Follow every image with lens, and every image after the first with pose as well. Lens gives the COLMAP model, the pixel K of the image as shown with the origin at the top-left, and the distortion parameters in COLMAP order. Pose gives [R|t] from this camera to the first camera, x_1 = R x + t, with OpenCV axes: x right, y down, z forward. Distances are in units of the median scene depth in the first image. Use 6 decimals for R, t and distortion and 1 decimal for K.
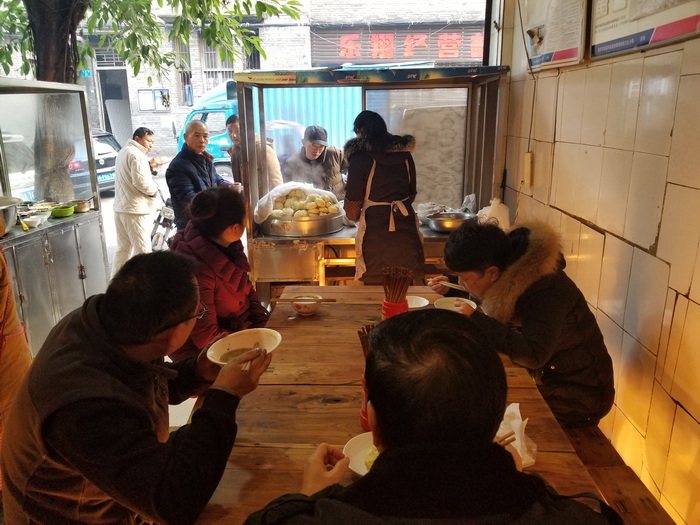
lens RADIAL K [[538.4, 0, 350.4], [0, 538.4, 261.8], [0, 0, 1]] dist [0.051220, 0.001506]
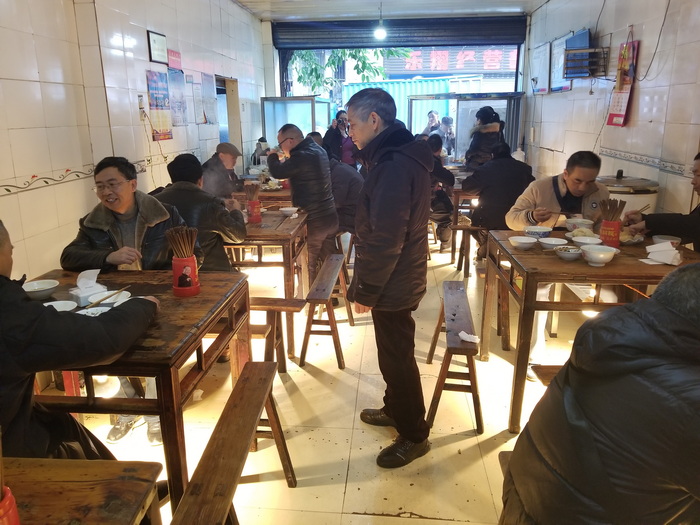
lens RADIAL K [[538.4, 0, 348.8], [0, 538.4, 262.3], [0, 0, 1]] dist [0.051220, 0.001506]
pose [[0.997876, 0.016439, -0.063041, -0.314895], [-0.016439, 0.999865, 0.000514, 0.396306], [0.063041, 0.000524, 0.998011, -1.410931]]
